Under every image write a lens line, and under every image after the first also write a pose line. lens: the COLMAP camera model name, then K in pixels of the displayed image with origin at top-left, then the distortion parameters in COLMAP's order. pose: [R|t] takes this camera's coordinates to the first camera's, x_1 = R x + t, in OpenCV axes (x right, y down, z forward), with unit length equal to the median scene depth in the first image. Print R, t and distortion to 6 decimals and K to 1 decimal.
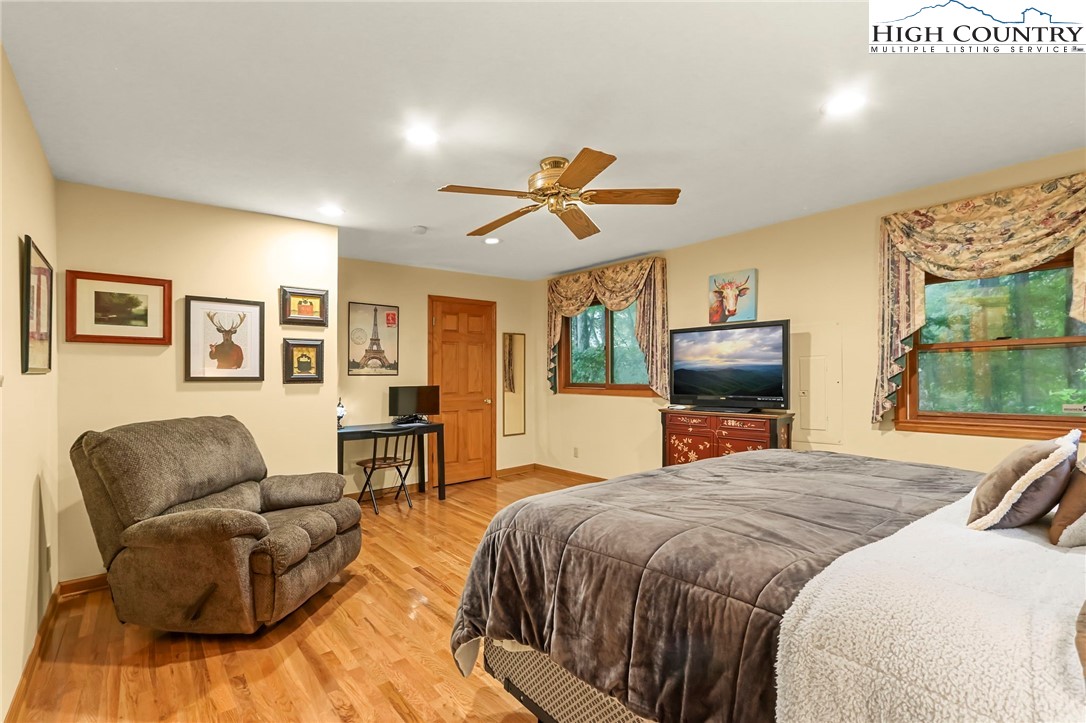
lens RADIAL K [[499.2, 0, 544.1], [0, 499.2, 390.6], [0, 0, 1]] dist [-0.001690, 0.003286]
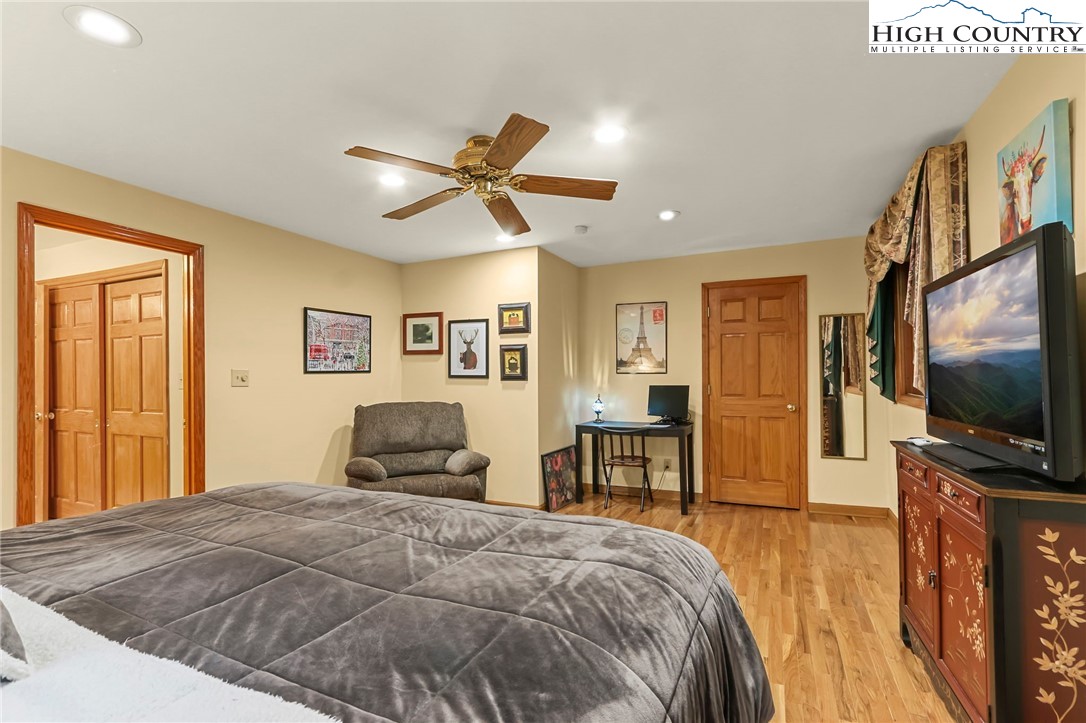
lens RADIAL K [[499.2, 0, 535.5], [0, 499.2, 363.4], [0, 0, 1]] dist [-0.001690, 0.003286]
pose [[0.447377, -0.020194, -0.894117, 0.637457], [-0.024407, 0.999097, -0.034777, -0.014997], [0.894012, 0.037381, 0.446481, 0.496878]]
